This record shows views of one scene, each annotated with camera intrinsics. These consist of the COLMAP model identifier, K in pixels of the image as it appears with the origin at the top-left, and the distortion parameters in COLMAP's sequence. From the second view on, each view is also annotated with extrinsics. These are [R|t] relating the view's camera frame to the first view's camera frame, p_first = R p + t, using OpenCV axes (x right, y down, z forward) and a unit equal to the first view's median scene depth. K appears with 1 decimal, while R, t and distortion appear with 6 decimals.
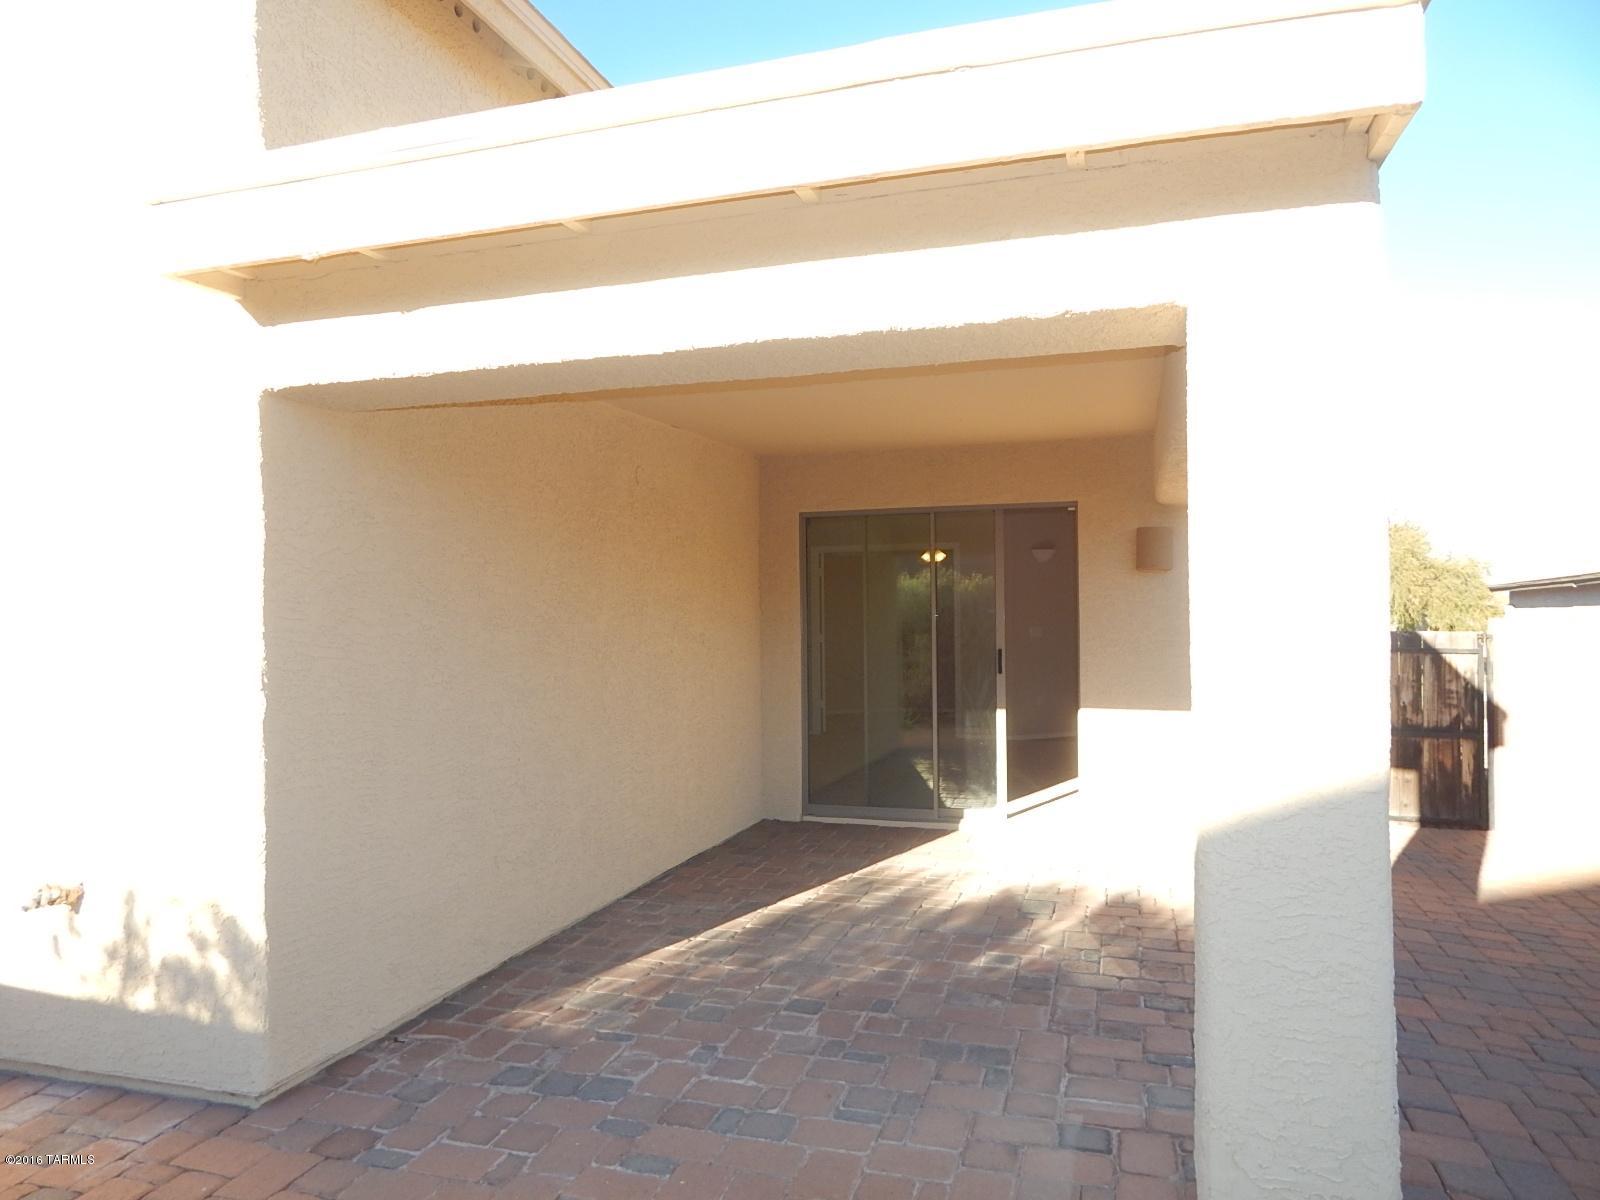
lens RADIAL K [[1062.2, 0, 792.0], [0, 1062.2, 593.5], [0, 0, 1]] dist [0.036071, -0.026636]
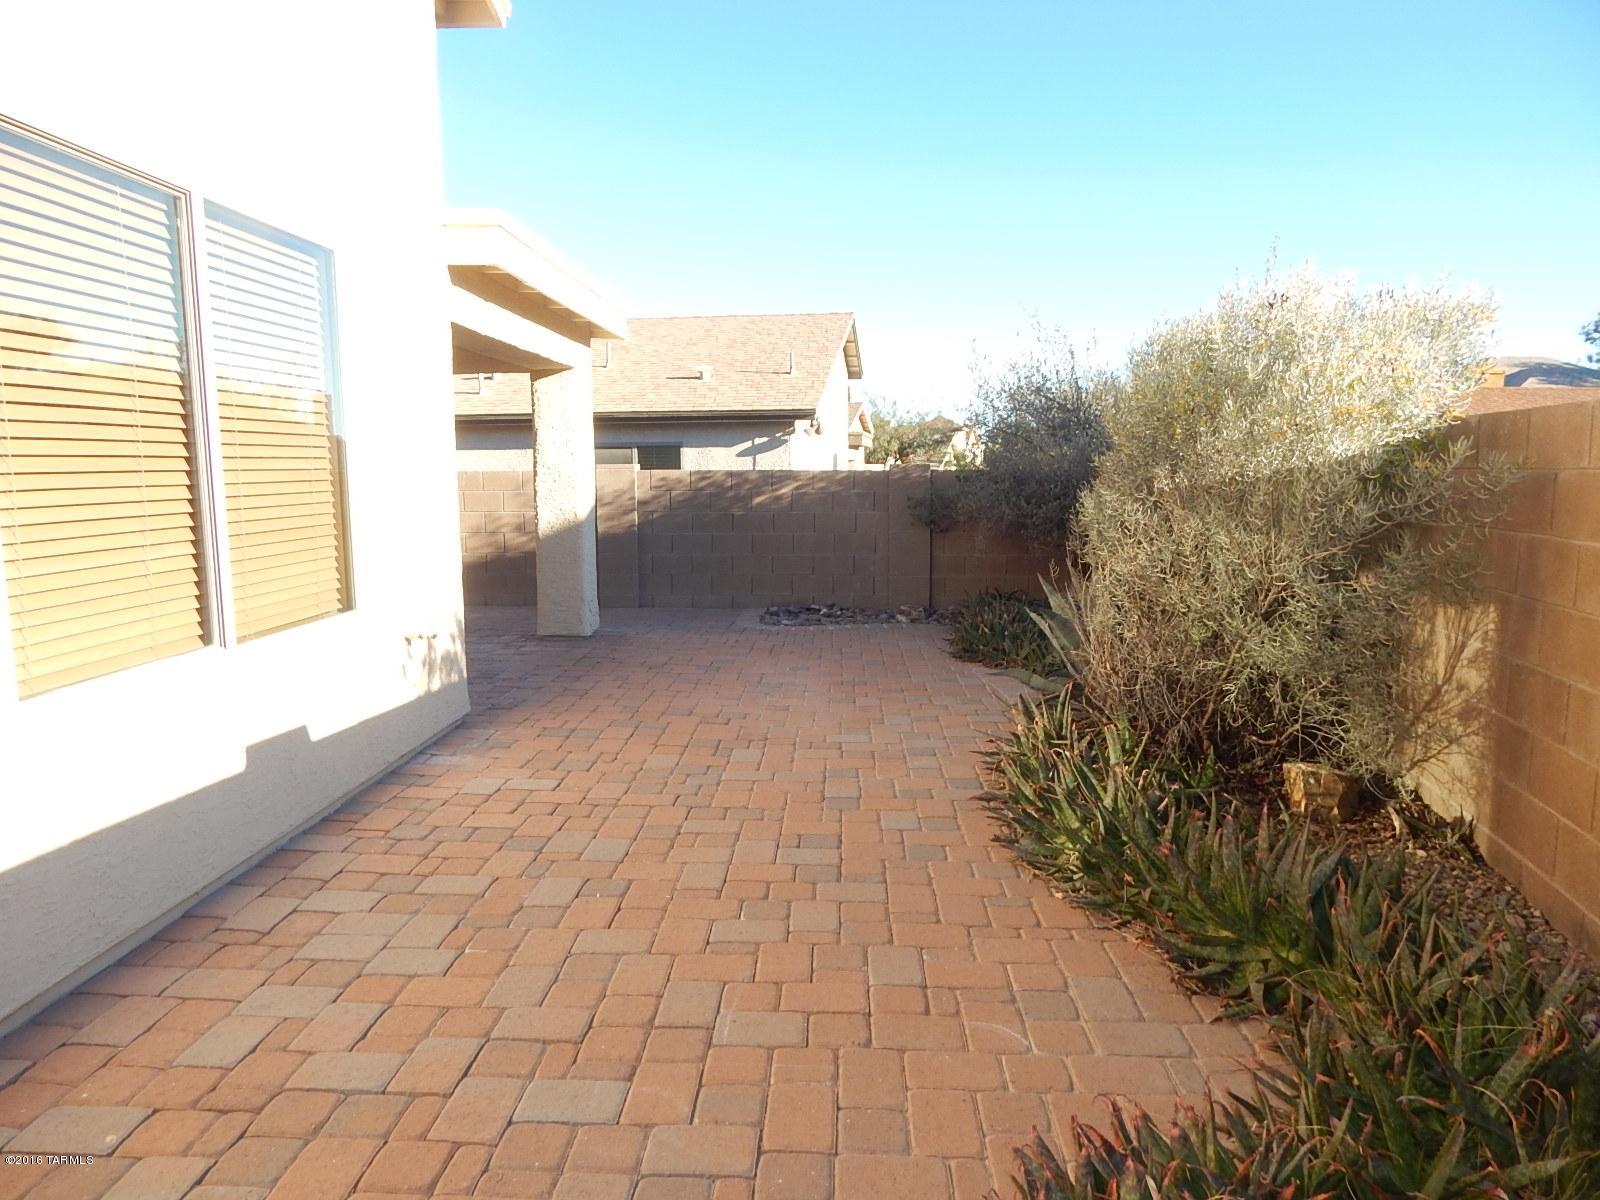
lens RADIAL K [[1062.2, 0, 792.0], [0, 1062.2, 593.5], [0, 0, 1]] dist [0.036071, -0.026636]
pose [[-0.252586, -0.104557, 0.961908, -2.150013], [-0.003180, 0.994229, 0.107235, 0.062315], [-0.967569, 0.024027, -0.251461, 0.830403]]
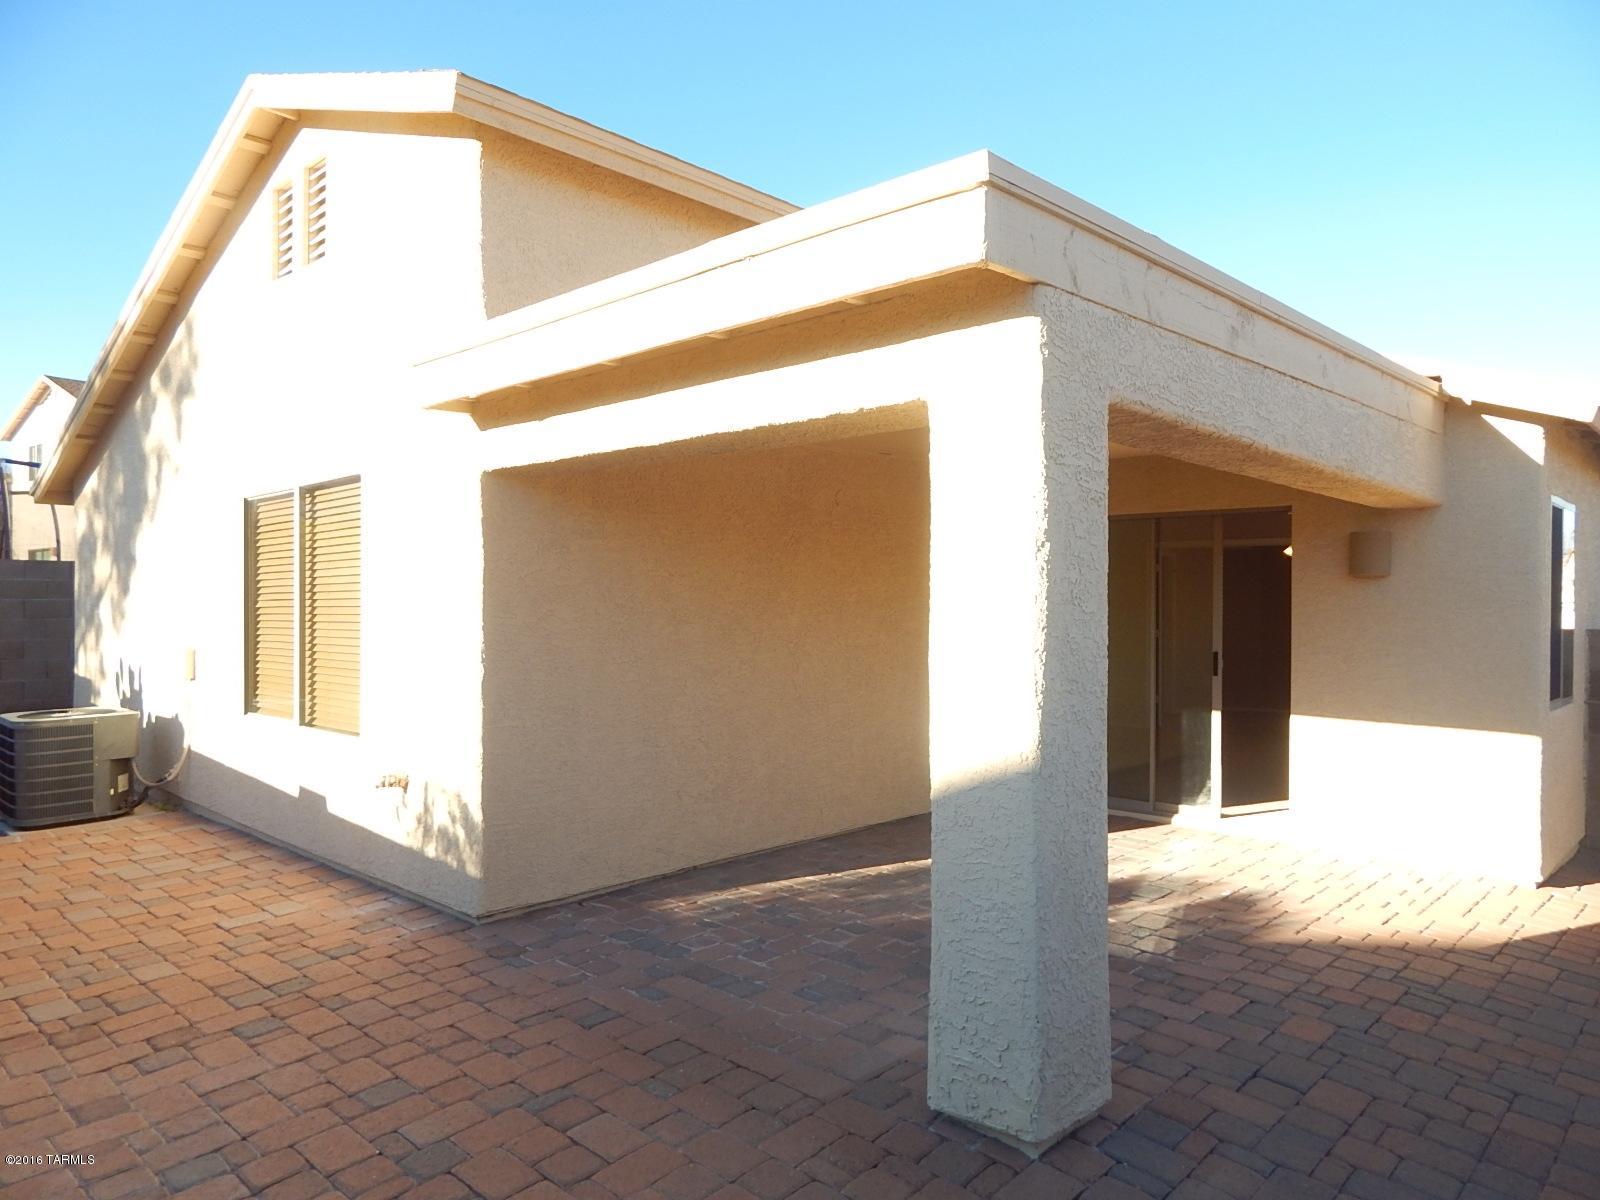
lens RADIAL K [[1062.2, 0, 792.0], [0, 1062.2, 593.5], [0, 0, 1]] dist [0.036071, -0.026636]
pose [[0.895817, 0.011002, -0.444287, 0.559759], [-0.003714, 0.999844, 0.017272, -0.036738], [0.444408, -0.013822, 0.895718, -0.183832]]
